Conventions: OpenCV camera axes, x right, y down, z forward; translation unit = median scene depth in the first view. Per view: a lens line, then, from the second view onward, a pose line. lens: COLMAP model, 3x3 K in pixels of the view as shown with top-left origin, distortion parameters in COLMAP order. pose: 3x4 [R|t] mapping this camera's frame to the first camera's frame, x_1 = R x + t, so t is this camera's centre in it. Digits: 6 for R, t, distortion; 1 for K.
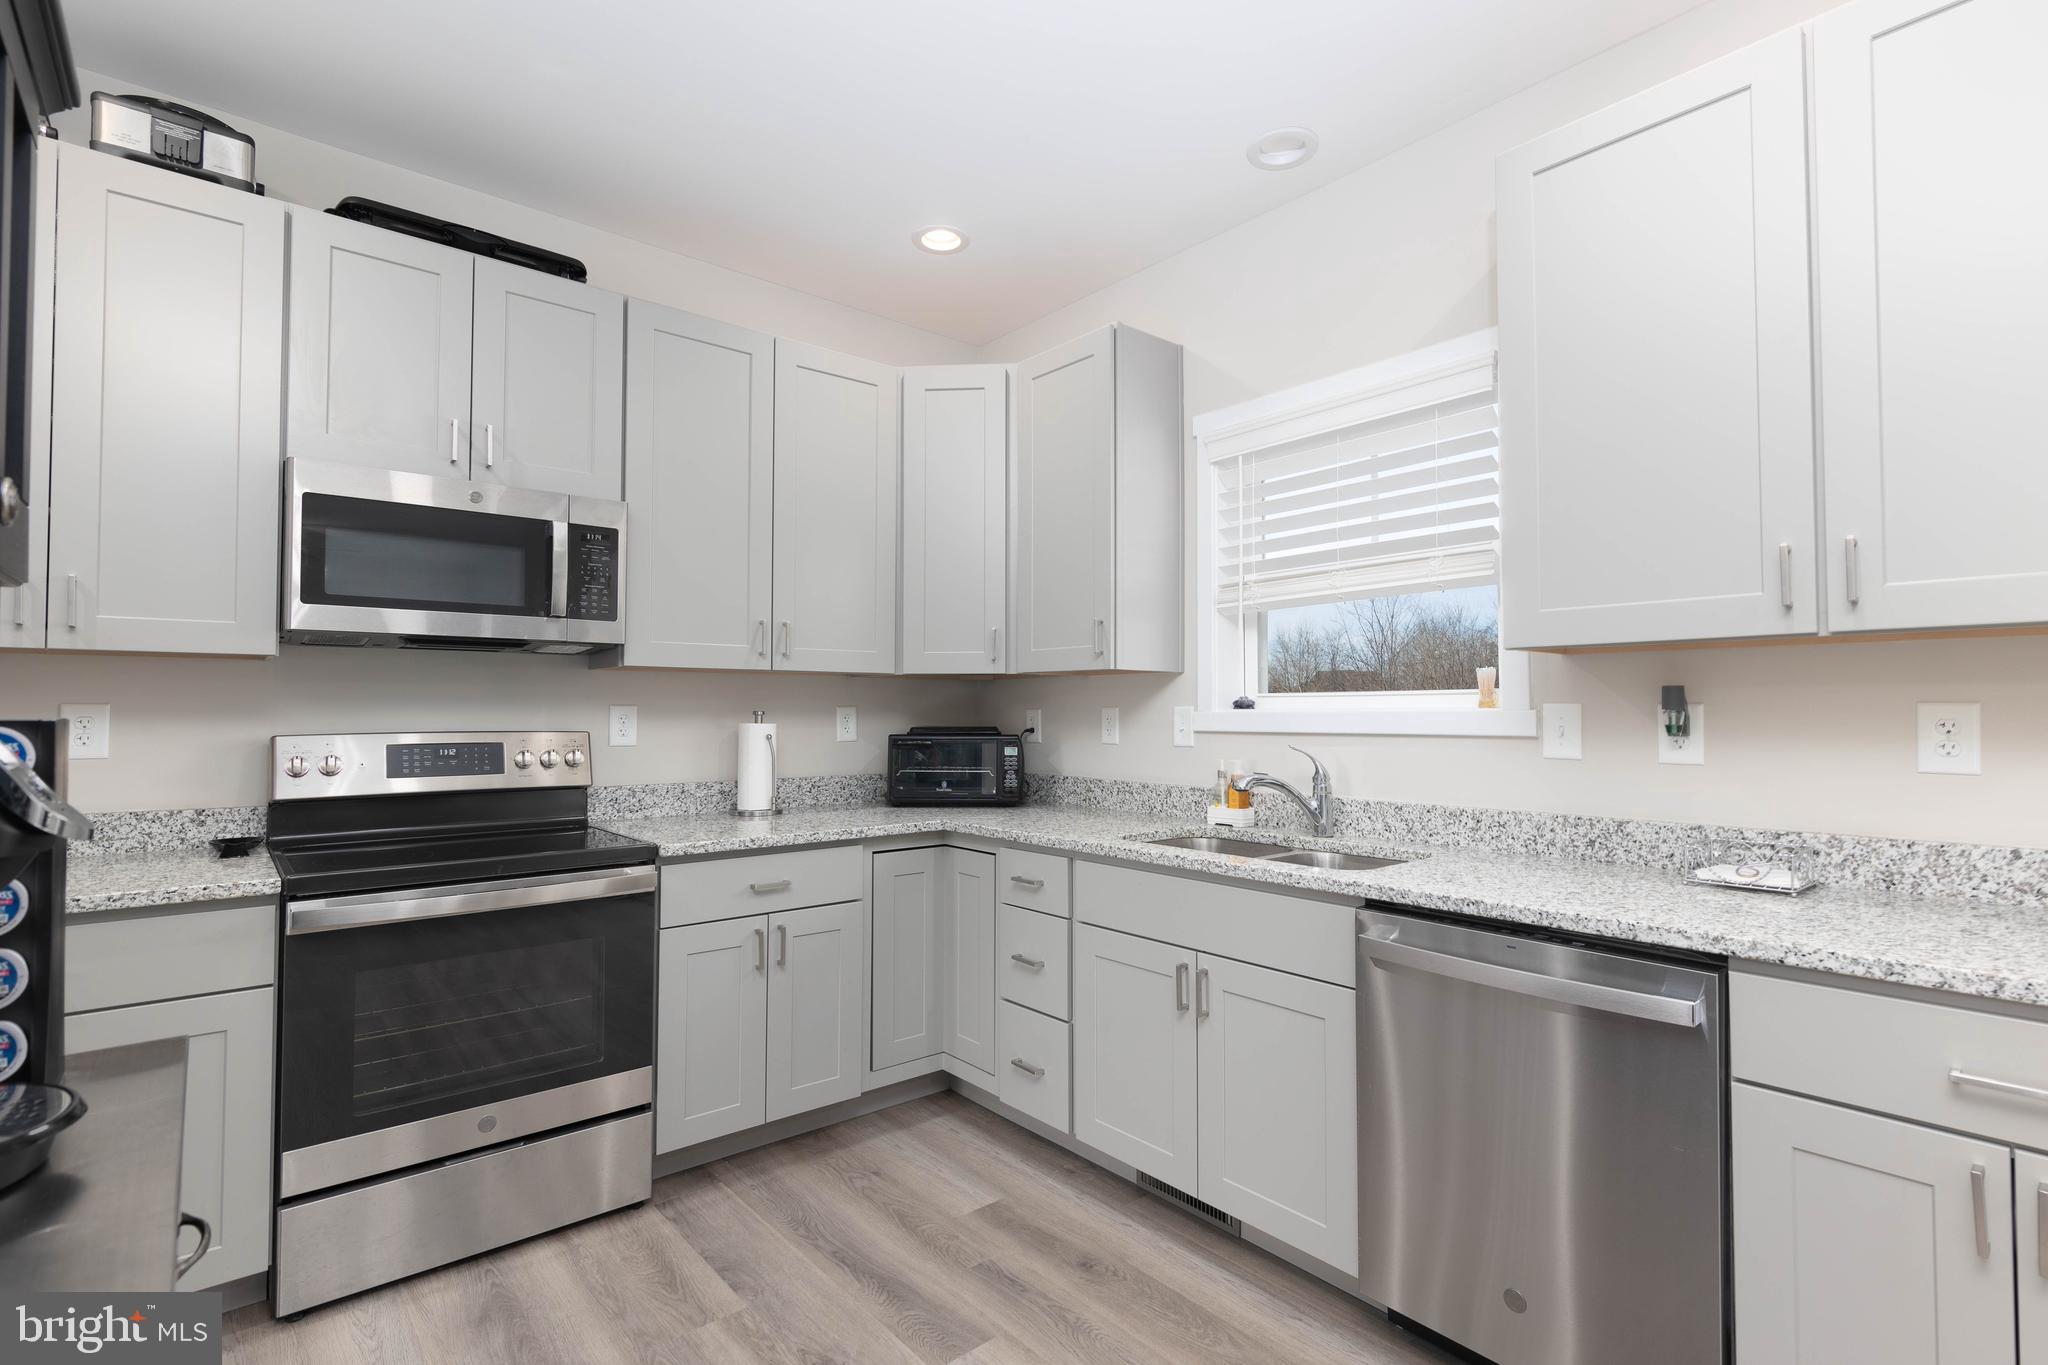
lens RADIAL K [[946.8, 0, 1022.5], [0, 946.8, 687.6], [0, 0, 1]] dist [-0.000168, -0.000451]
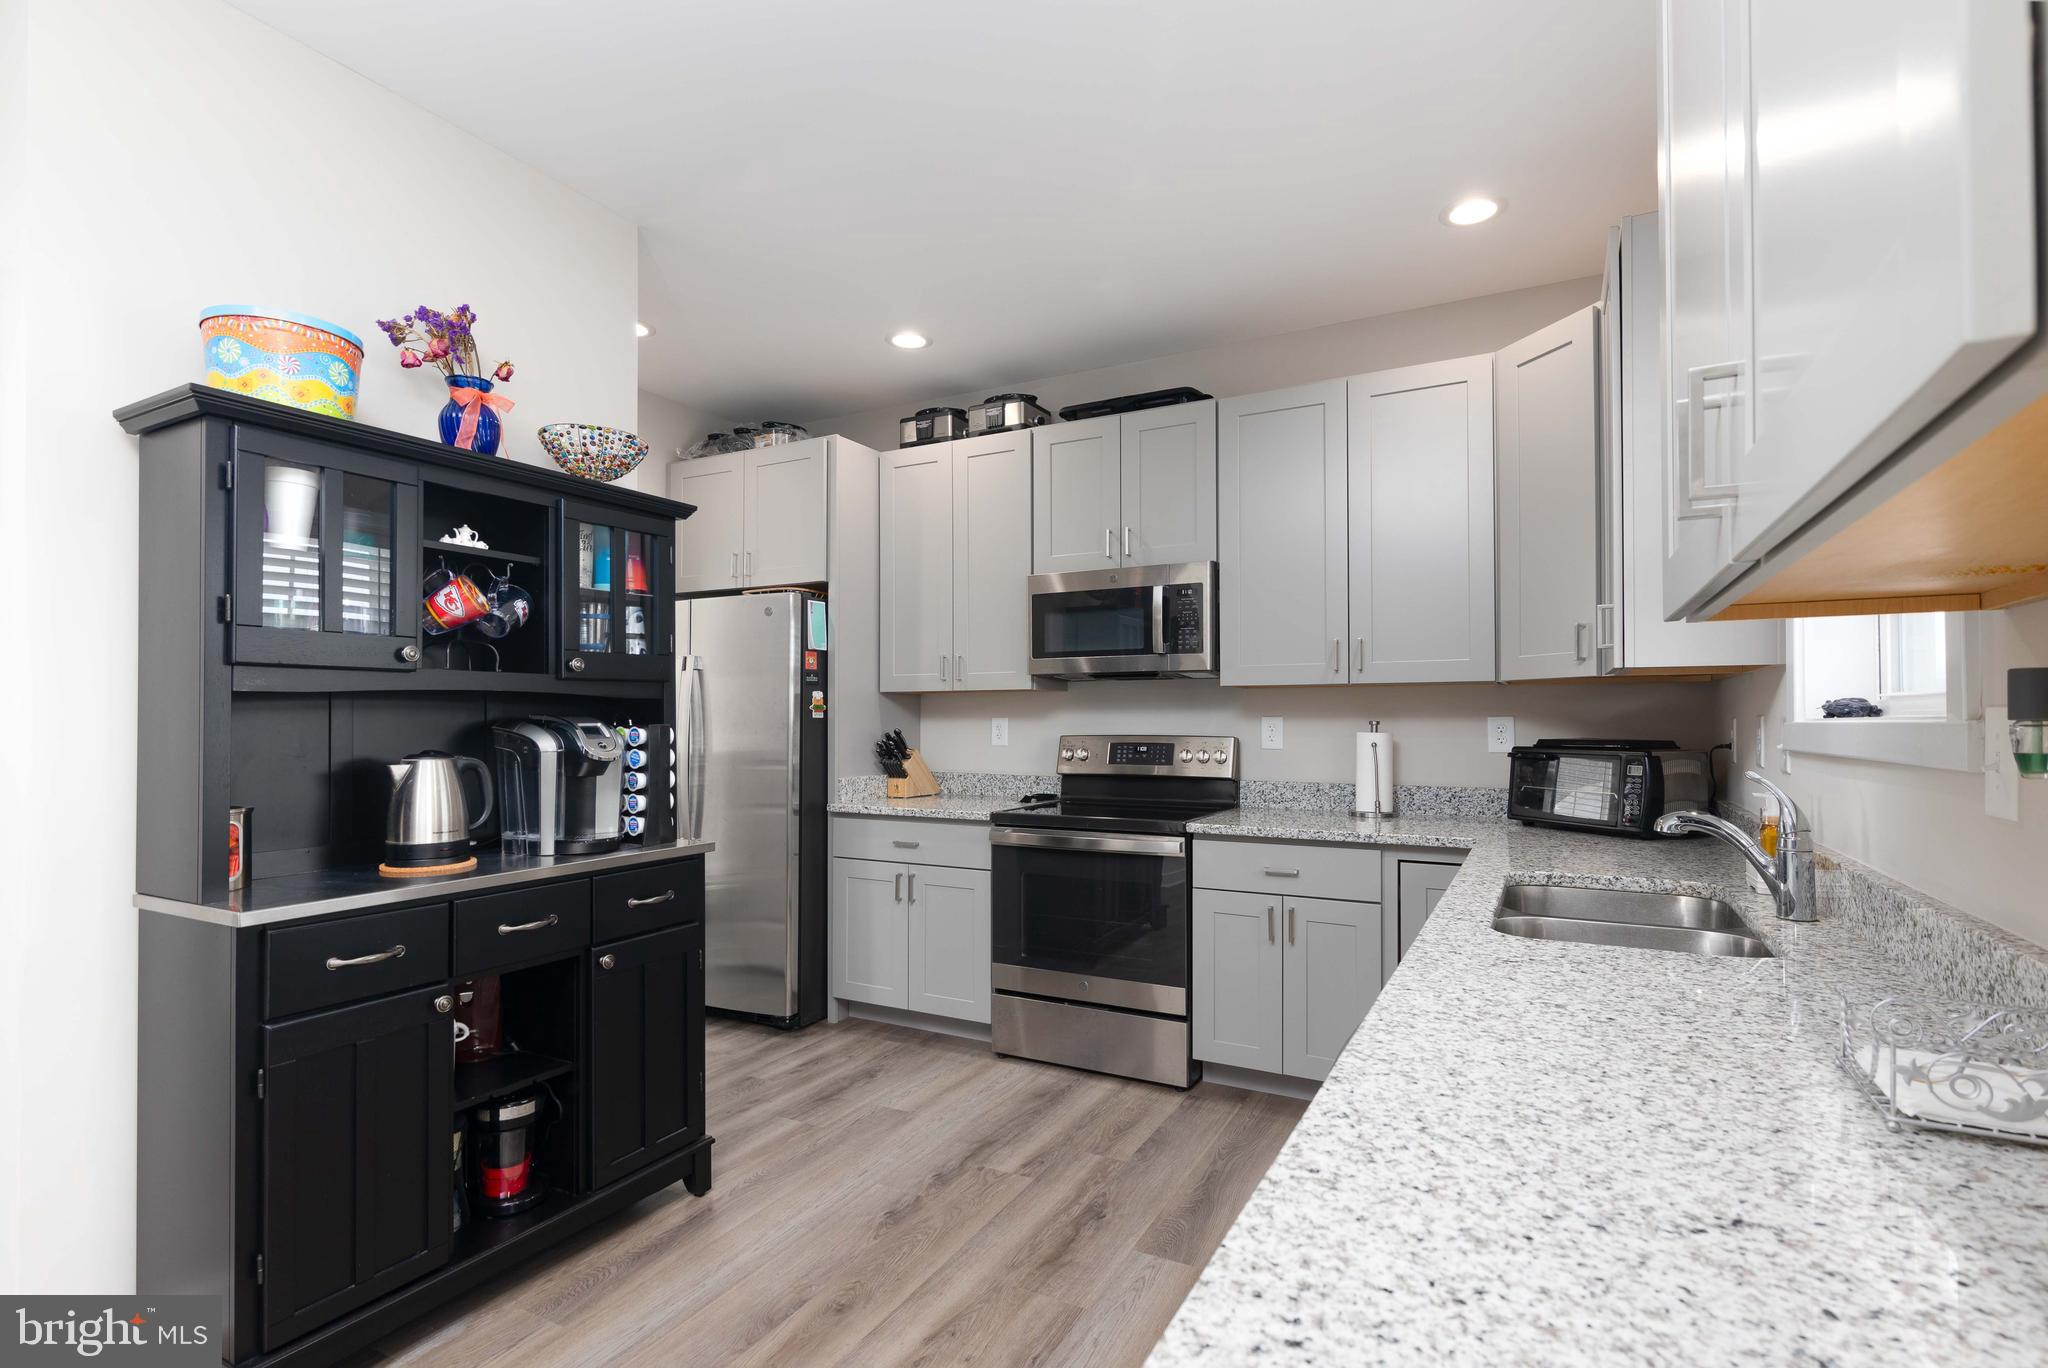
lens RADIAL K [[917.5, 0, 1030.3], [0, 917.5, 714.5], [0, 0, 1]] dist [0.000921, 0.000020]
pose [[0.384431, -0.007456, -0.923124, 0.682507], [0.023768, 0.999716, 0.001823, 0.007563], [0.922848, -0.022642, 0.384499, 0.300441]]
